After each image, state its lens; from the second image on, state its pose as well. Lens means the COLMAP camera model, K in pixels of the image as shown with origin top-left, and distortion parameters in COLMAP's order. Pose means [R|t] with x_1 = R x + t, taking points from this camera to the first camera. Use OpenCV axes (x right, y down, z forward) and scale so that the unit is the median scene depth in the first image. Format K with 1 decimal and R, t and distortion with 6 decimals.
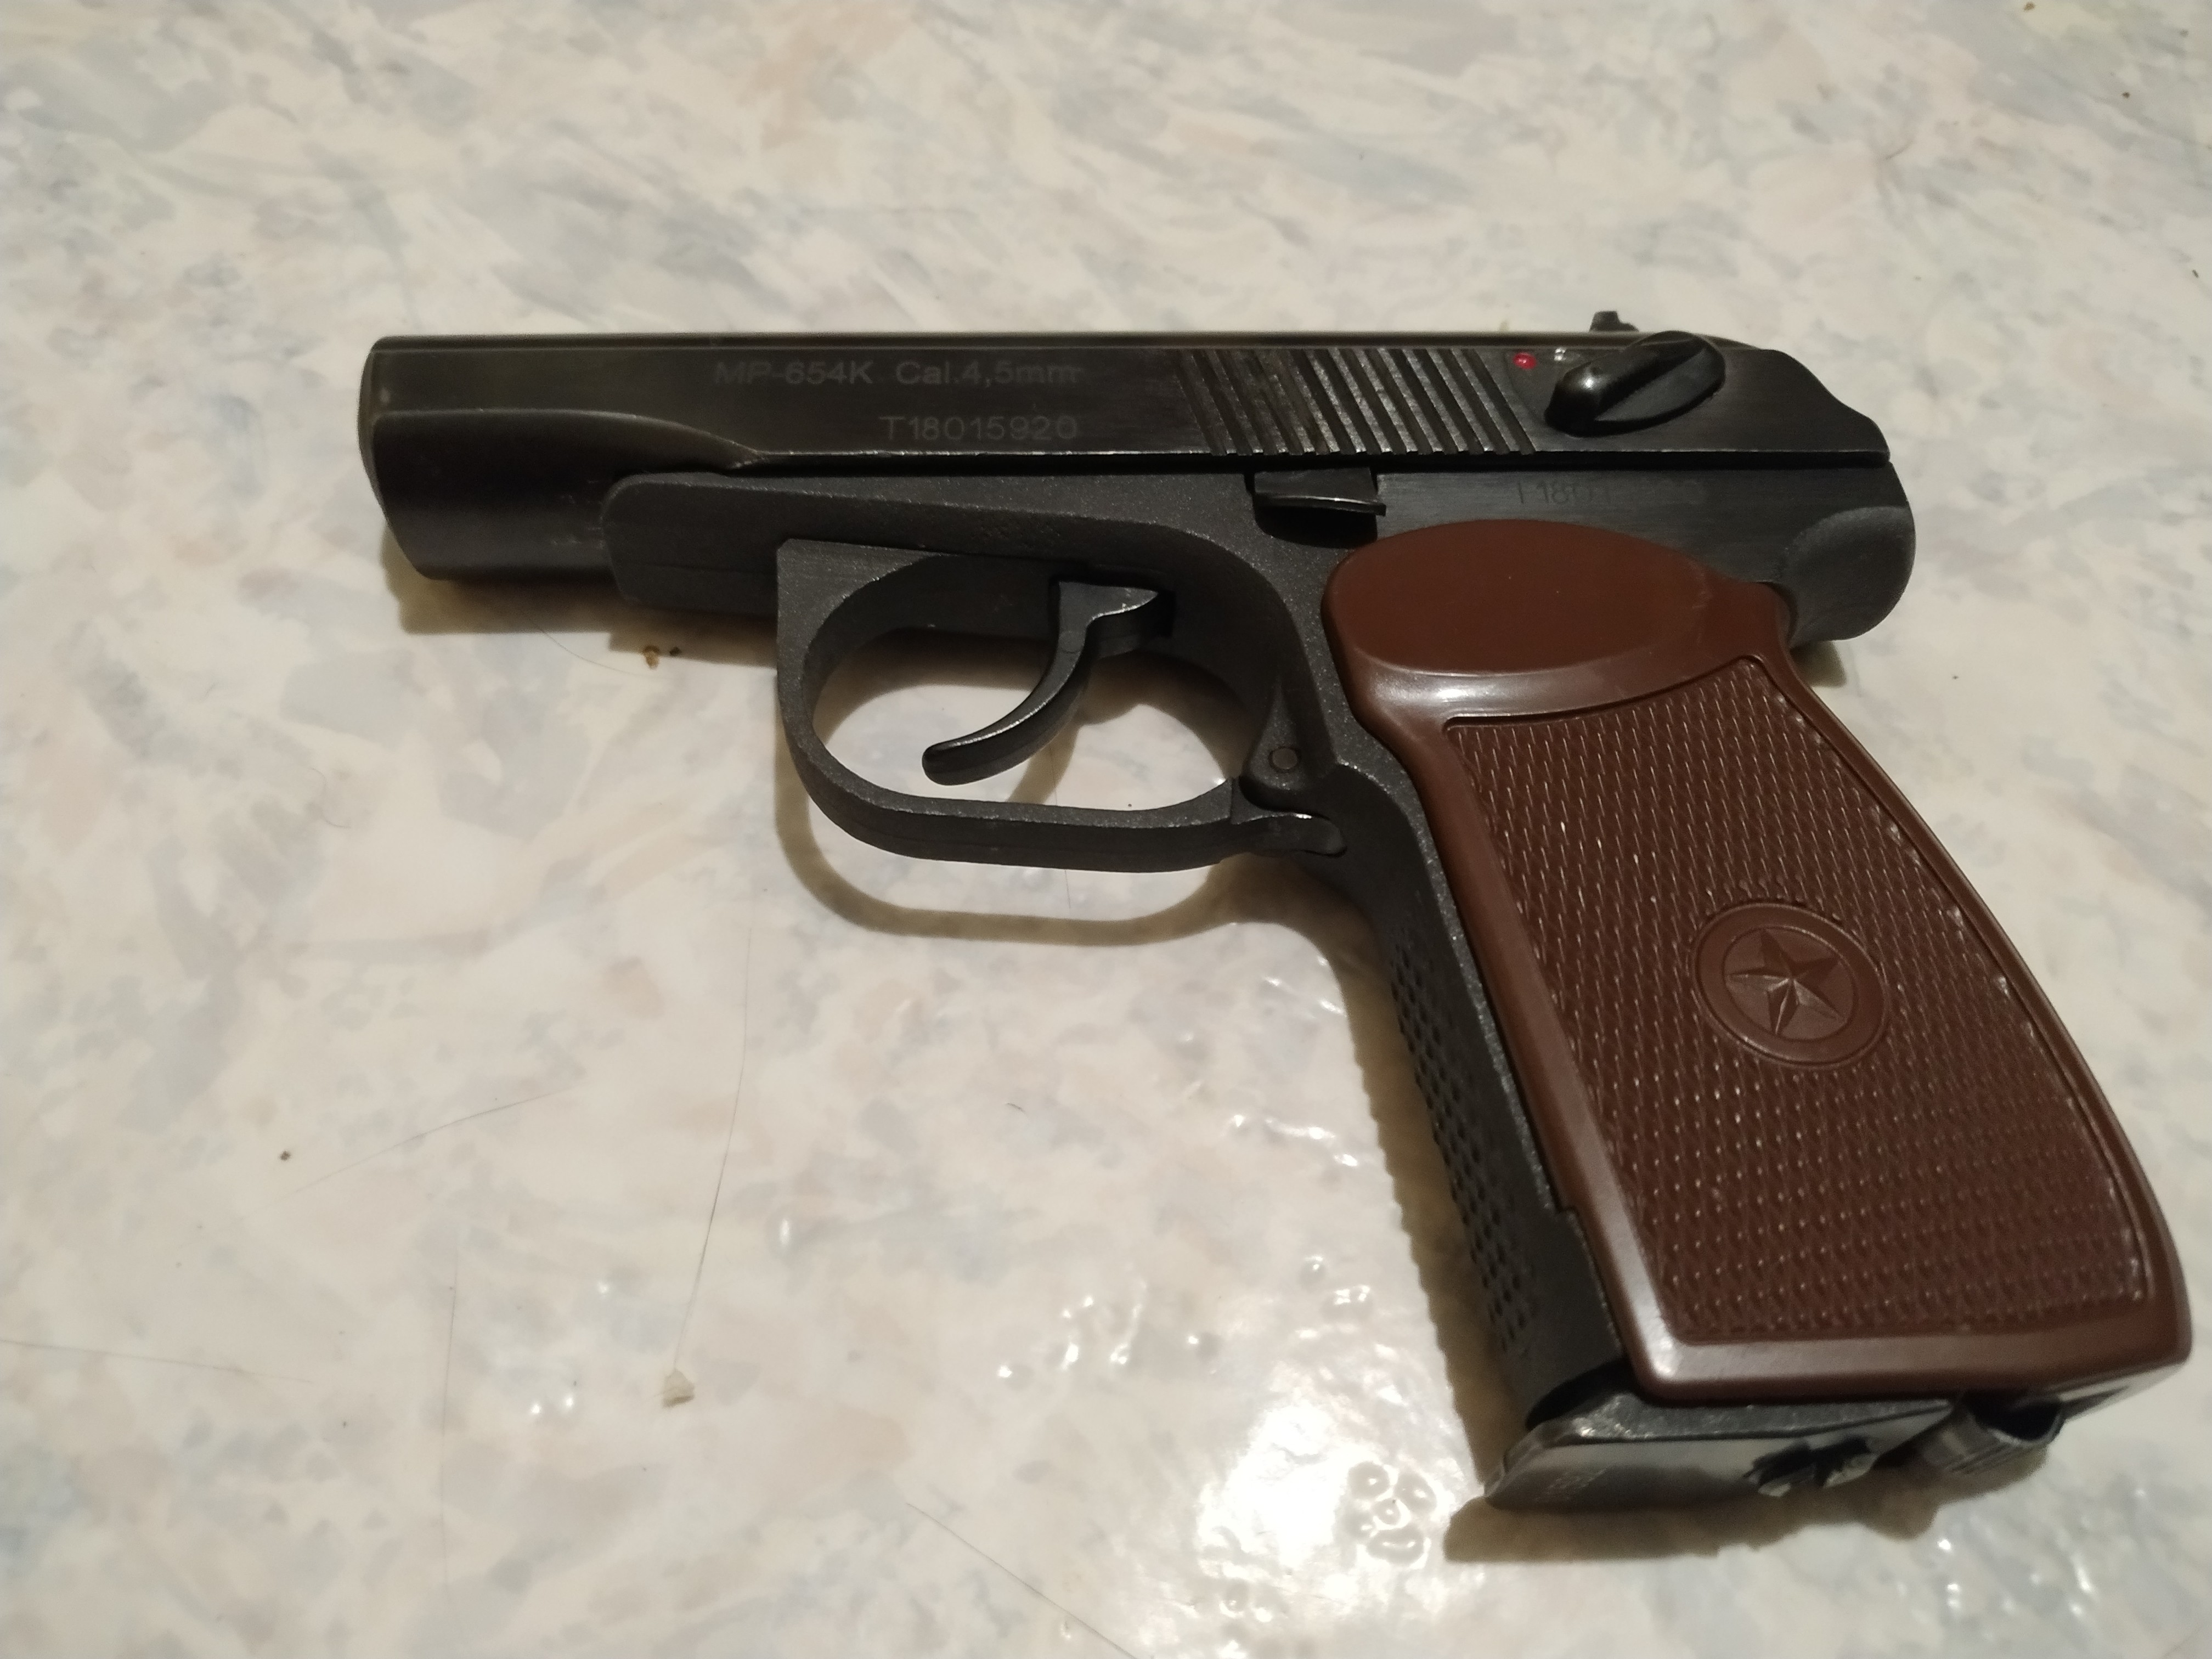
lens RADIAL K [[1788.2, 0, 1106.0], [0, 1788.2, 829.5], [0, 0, 1]] dist [0.004816, 0.001851]
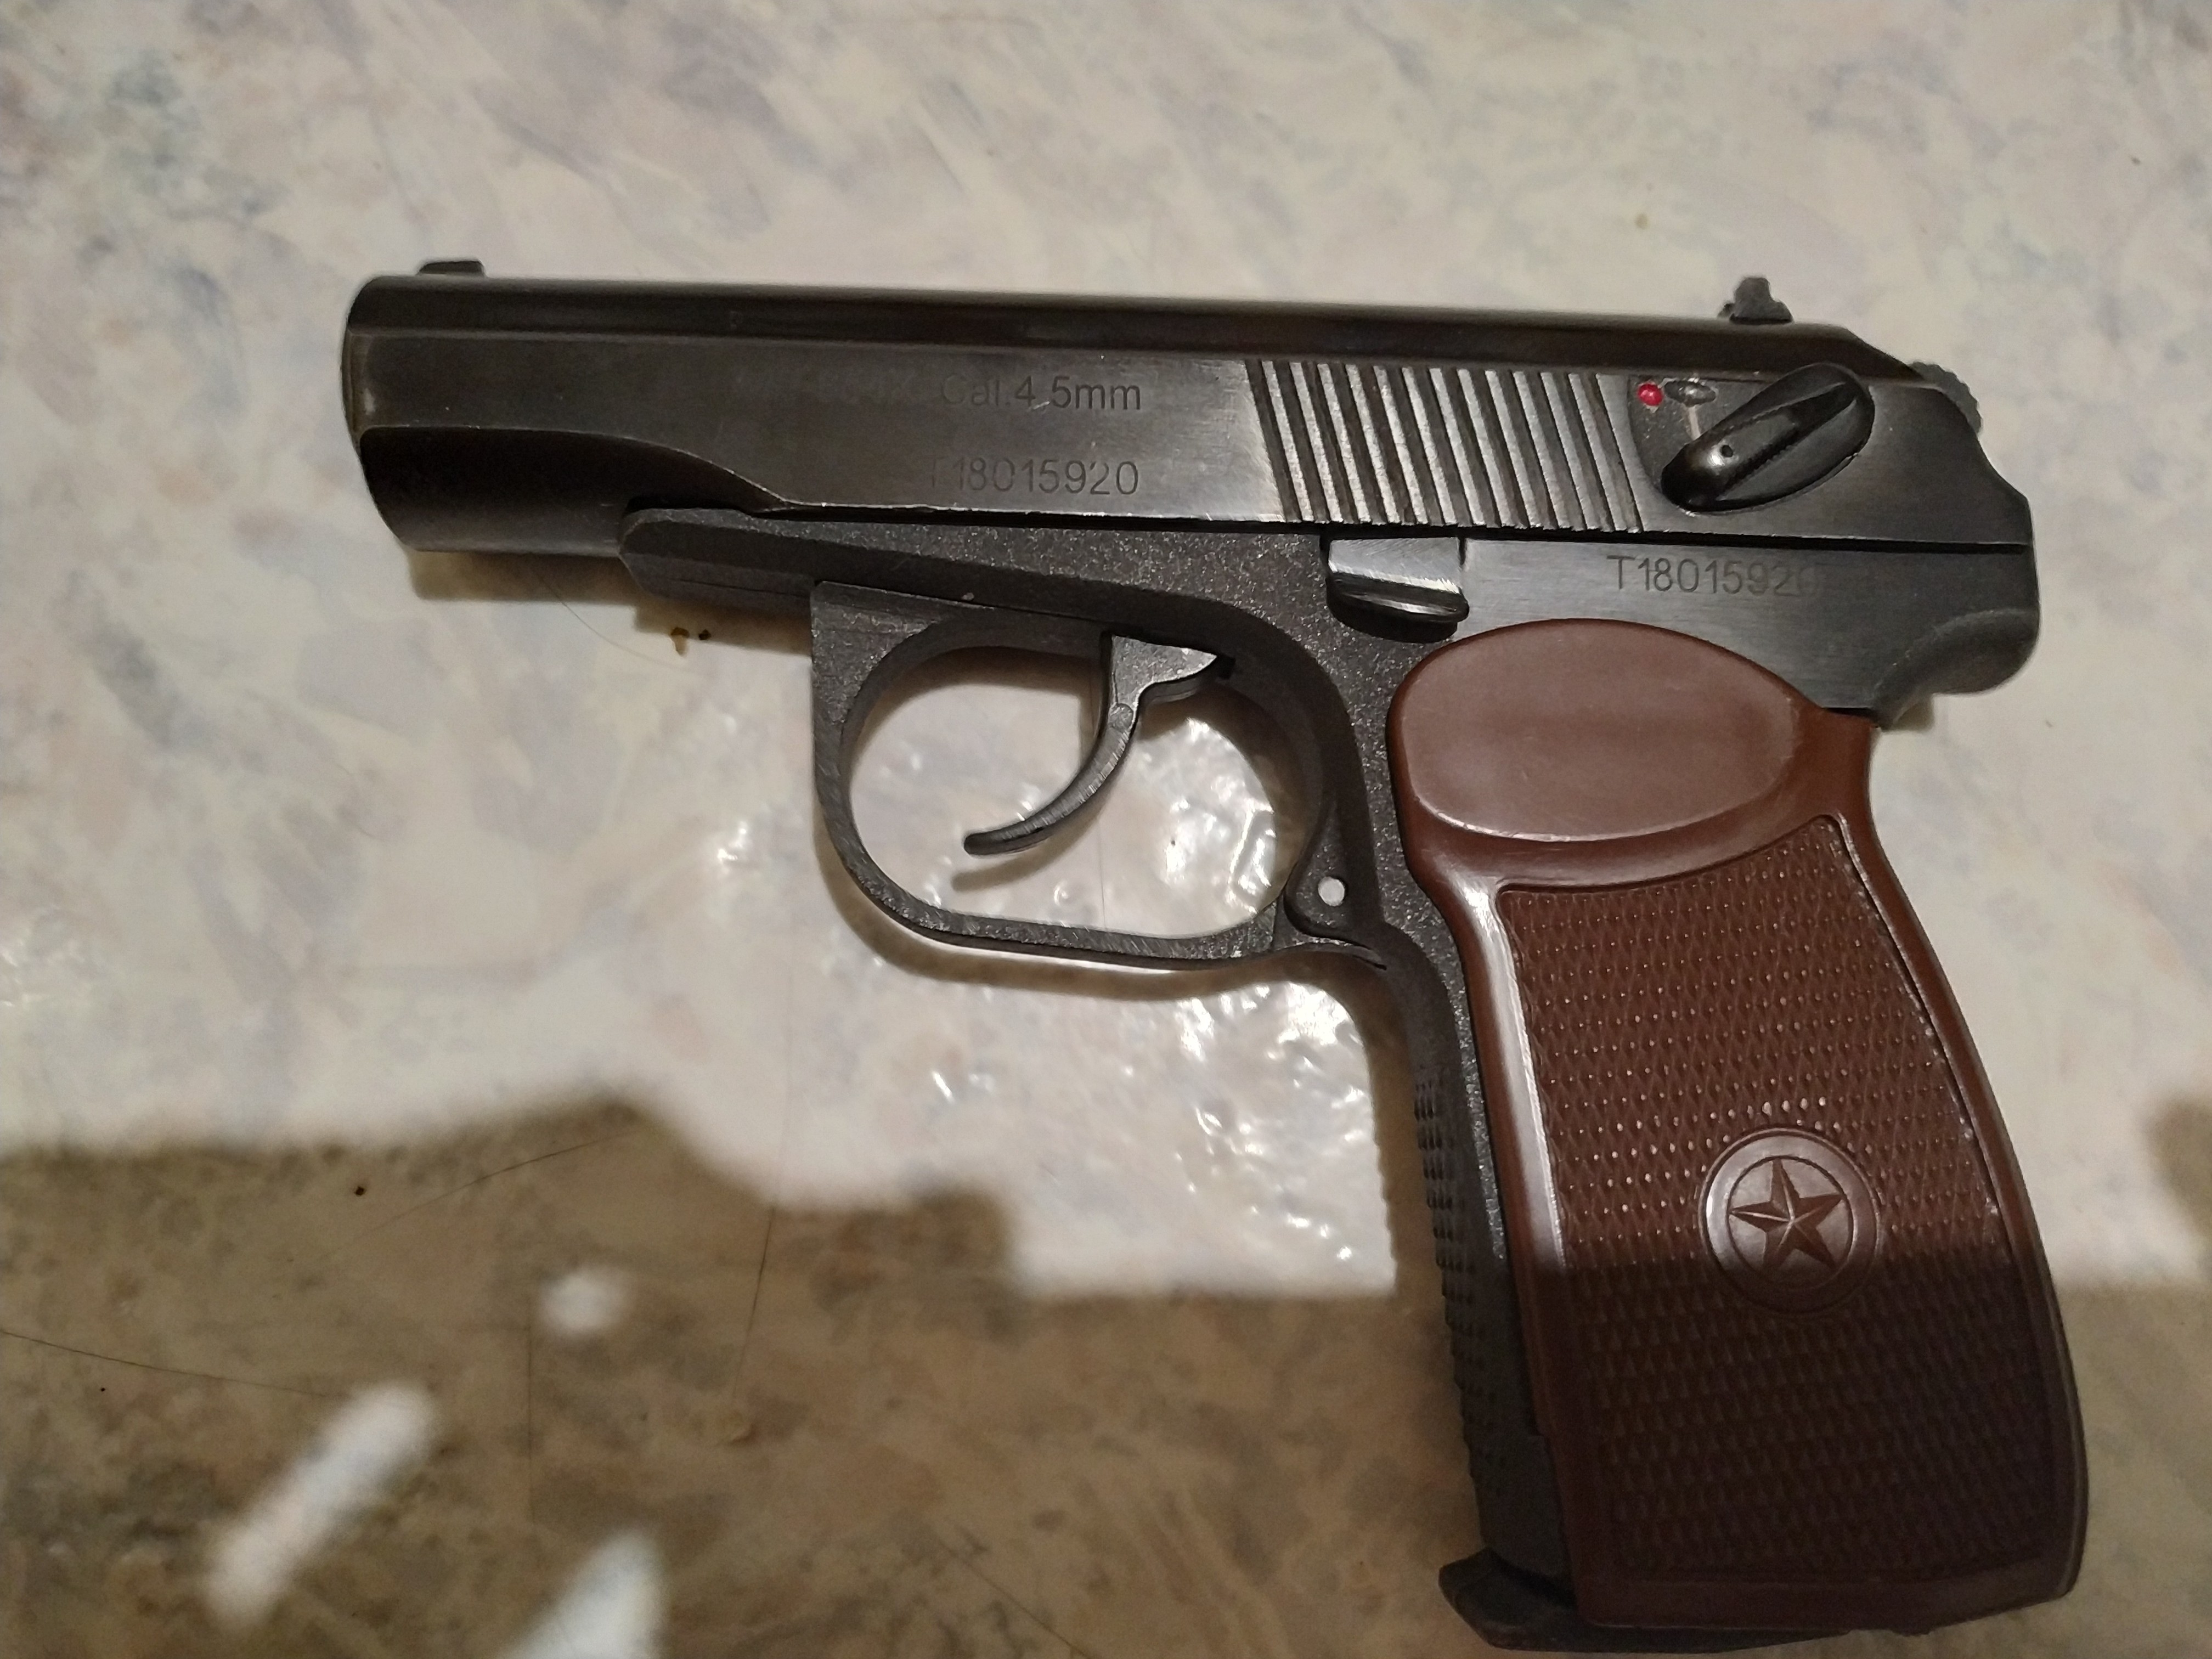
lens RADIAL K [[1794.0, 0, 1116.7], [0, 1794.0, 830.4], [0, 0, 1]] dist [0.002920, 0.005115]
pose [[0.998448, 0.055690, -0.000714, -0.017440], [-0.051059, 0.920402, 0.387624, -0.406009], [0.022244, -0.386986, 0.921817, 0.093941]]
